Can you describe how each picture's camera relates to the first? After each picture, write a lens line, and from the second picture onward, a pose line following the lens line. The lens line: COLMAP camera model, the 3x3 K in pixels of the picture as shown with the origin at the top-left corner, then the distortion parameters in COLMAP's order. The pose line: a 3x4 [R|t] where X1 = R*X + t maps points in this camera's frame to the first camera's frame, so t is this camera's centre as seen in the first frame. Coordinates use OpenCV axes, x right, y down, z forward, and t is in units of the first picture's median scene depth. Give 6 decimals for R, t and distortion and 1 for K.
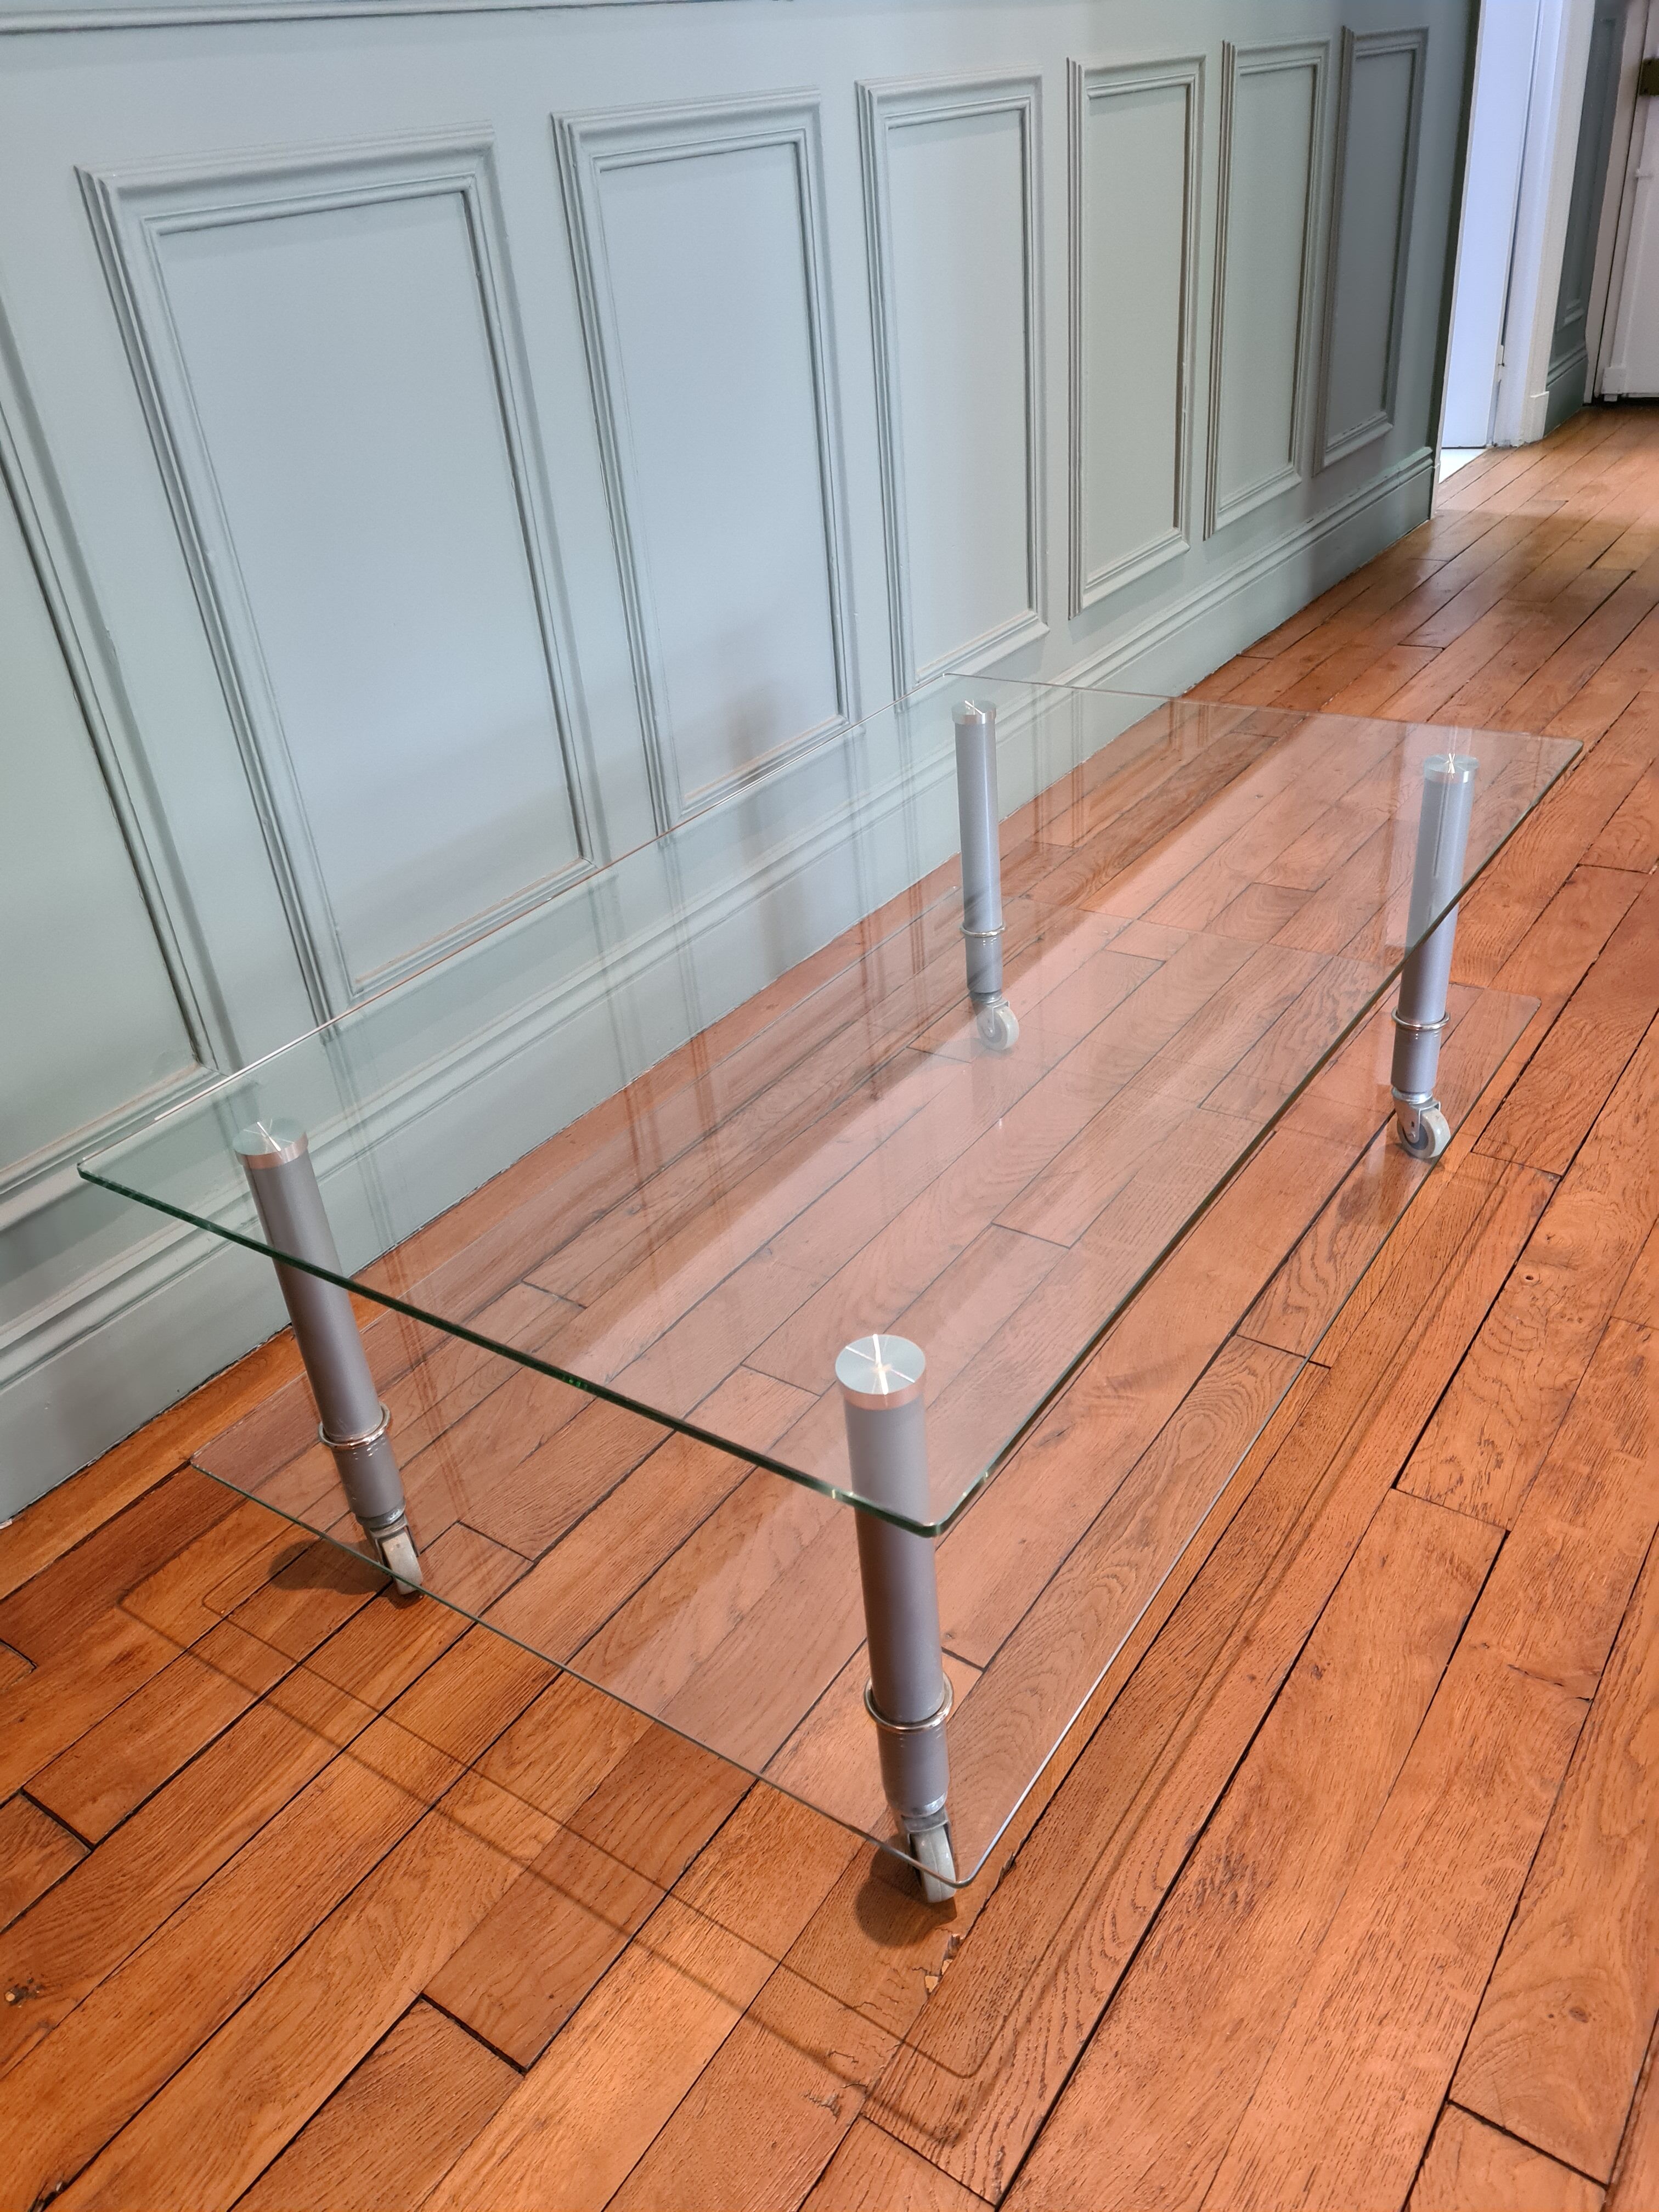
lens RADIAL K [[1673.7, 0, 833.5], [0, 1673.7, 1118.1], [0, 0, 1]] dist [0.077367, -0.075357]
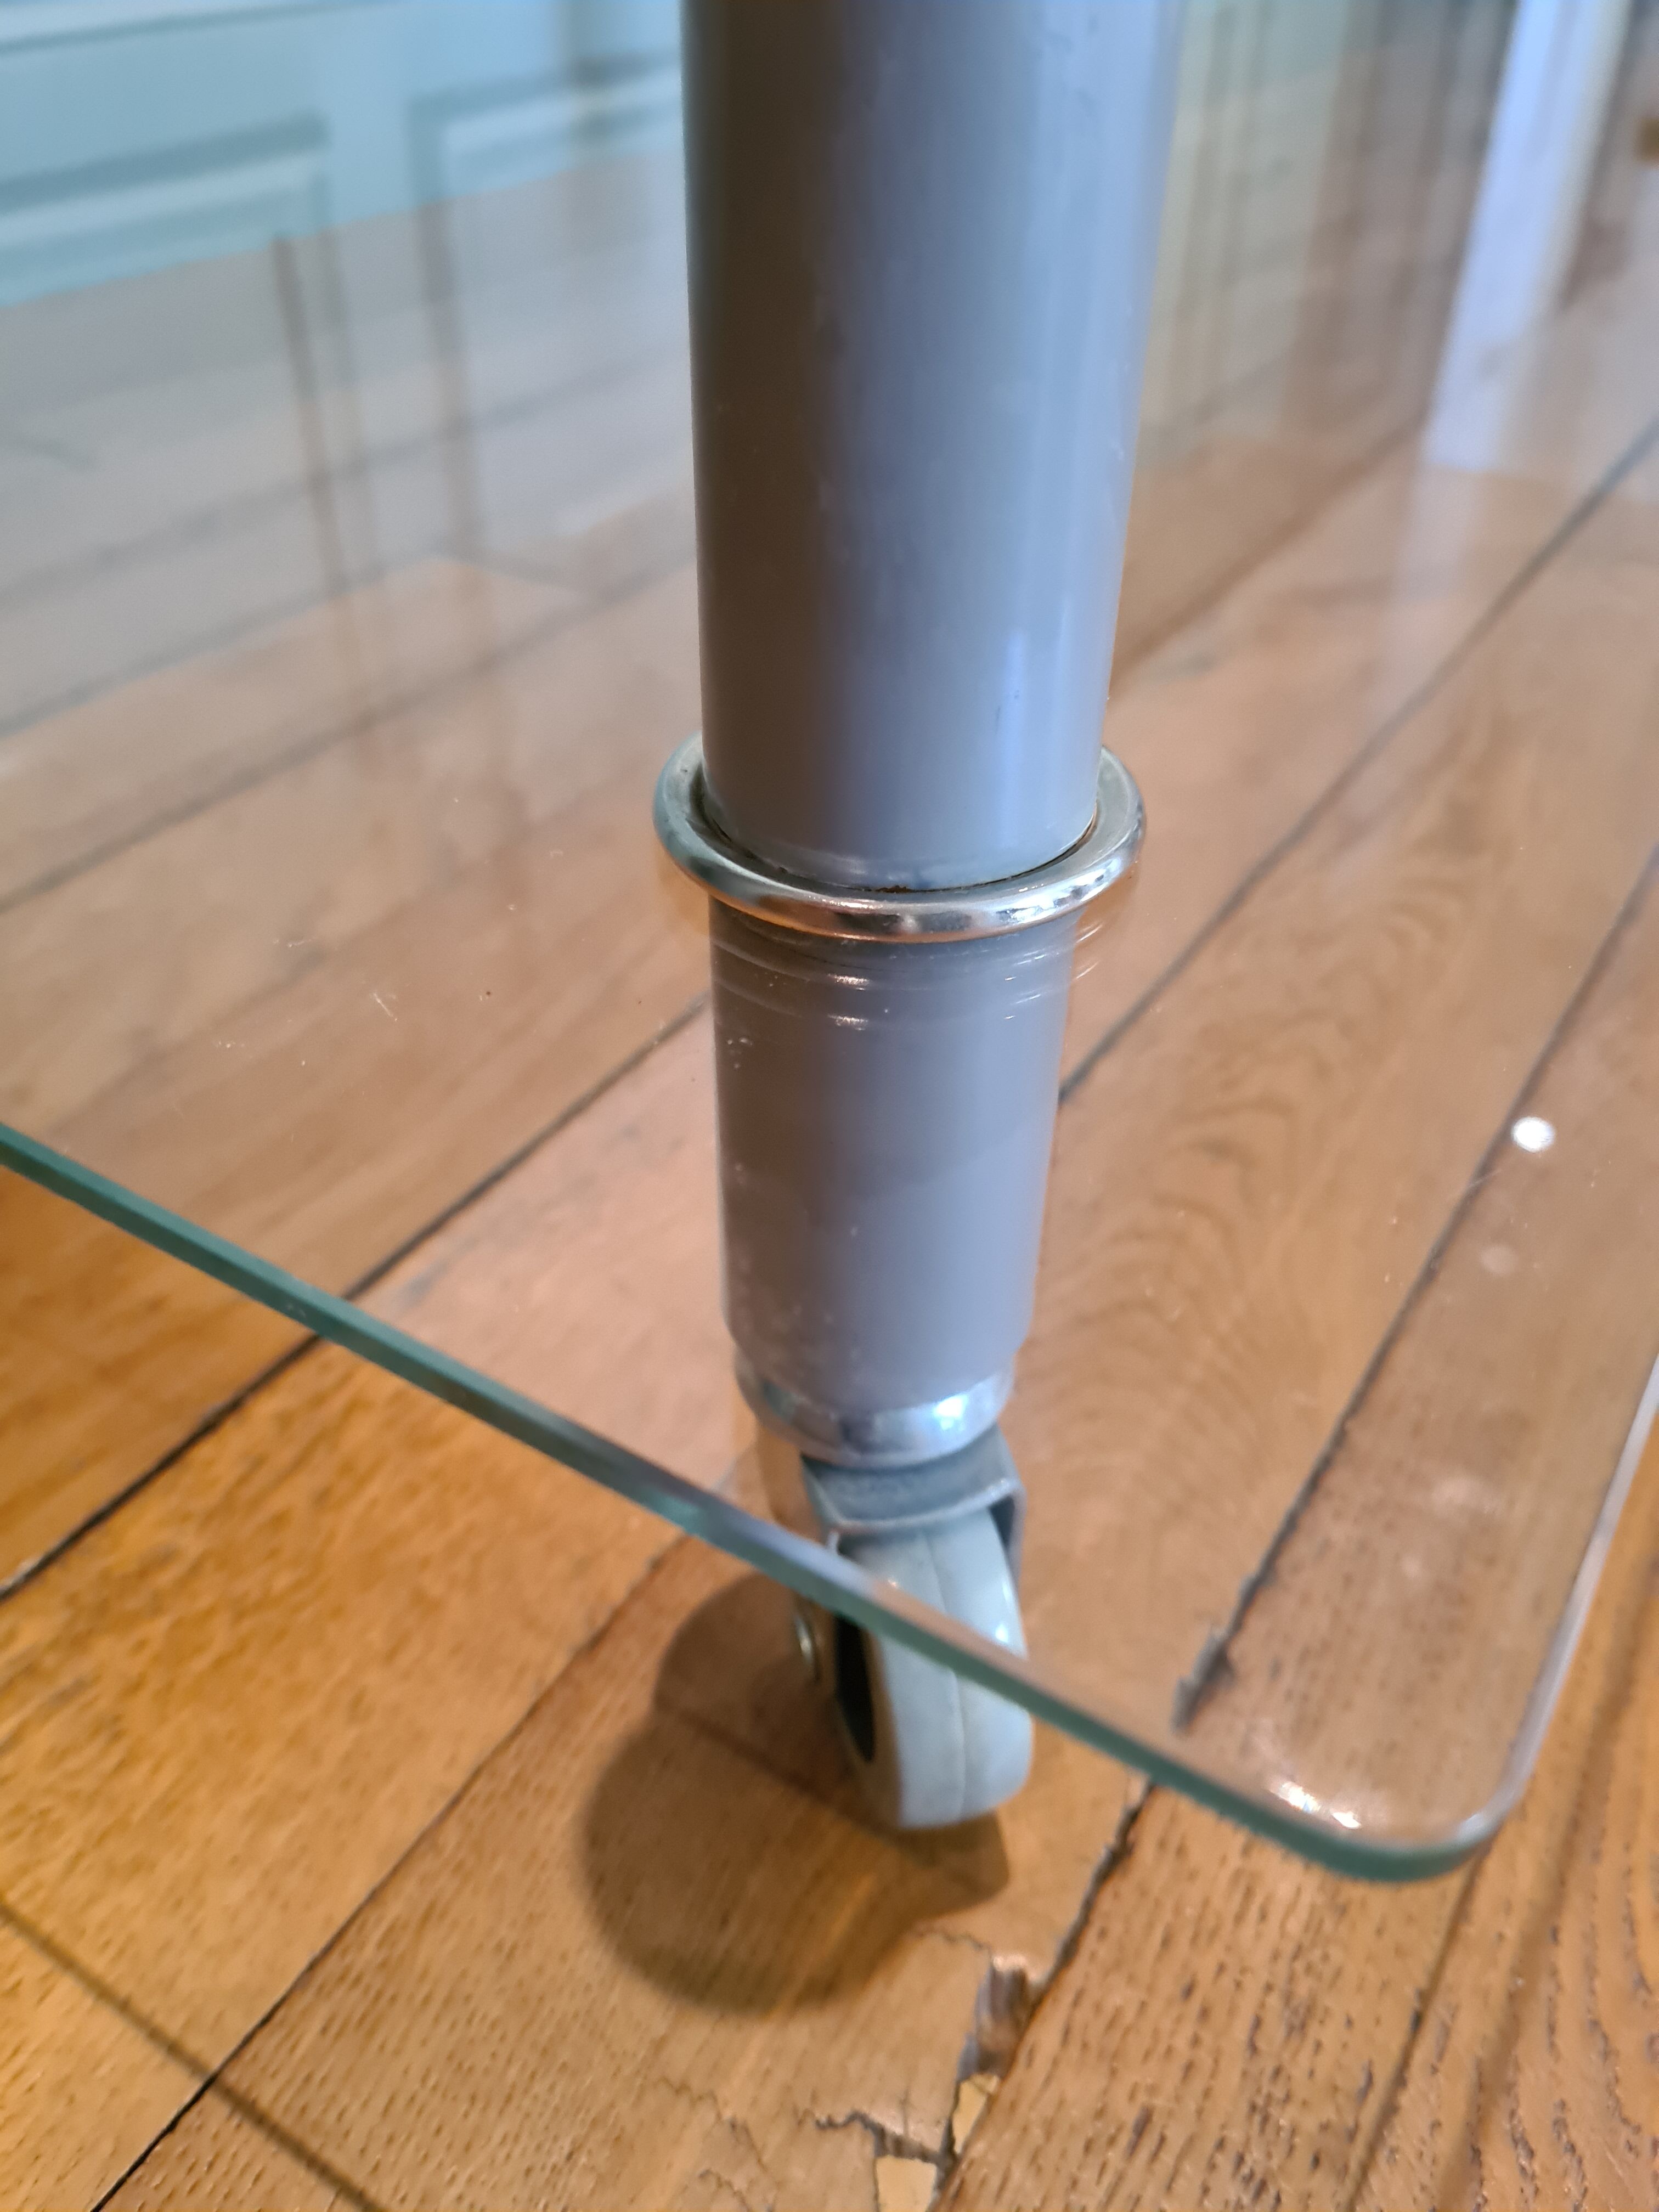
lens RADIAL K [[1756.8, 0, 829.5], [0, 1756.8, 1106.0], [0, 0, 1]] dist [-0.008117, -0.006368]
pose [[0.994760, 0.051255, 0.088462, 0.017715], [-0.060128, 0.993094, 0.100741, 0.290514], [-0.082687, -0.105532, 0.990972, 0.659031]]
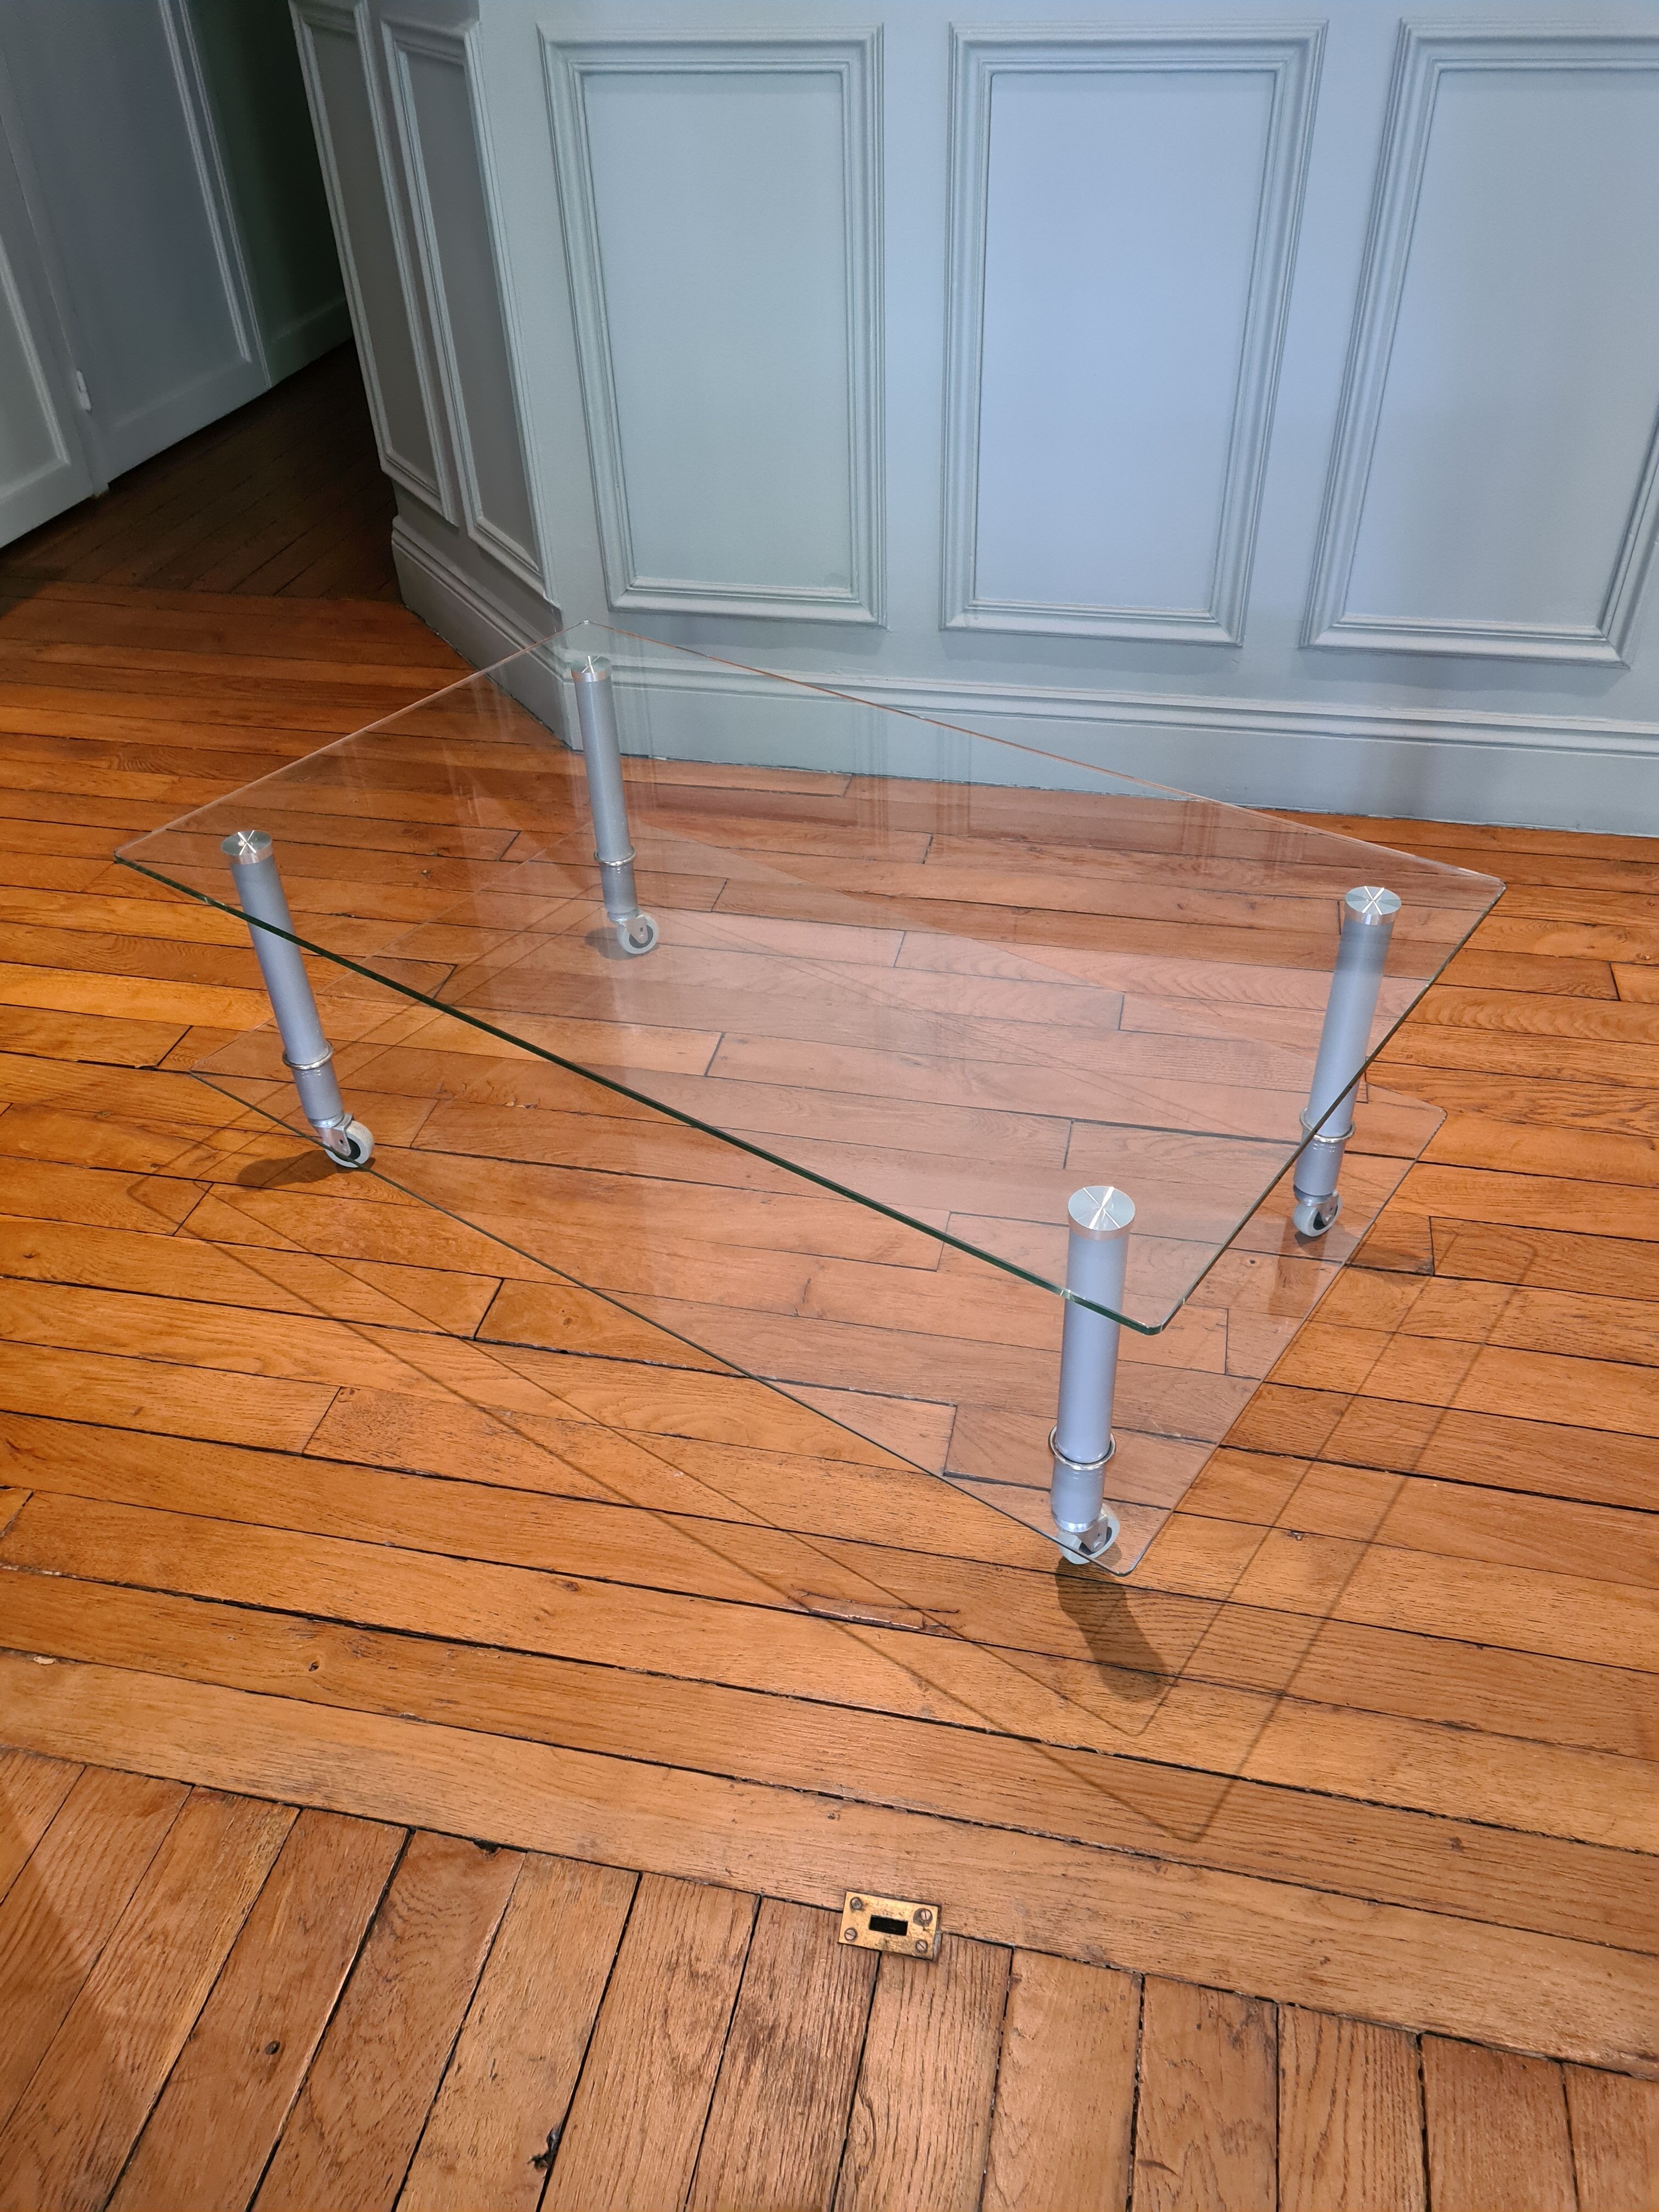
lens RADIAL K [[1673.7, 0, 833.5], [0, 1673.7, 1118.1], [0, 0, 1]] dist [0.077367, -0.075357]
pose [[0.388944, 0.633703, -0.668688, 1.234696], [-0.490476, 0.756857, 0.431972, -0.408759], [0.779843, 0.159962, 0.605192, 0.100132]]
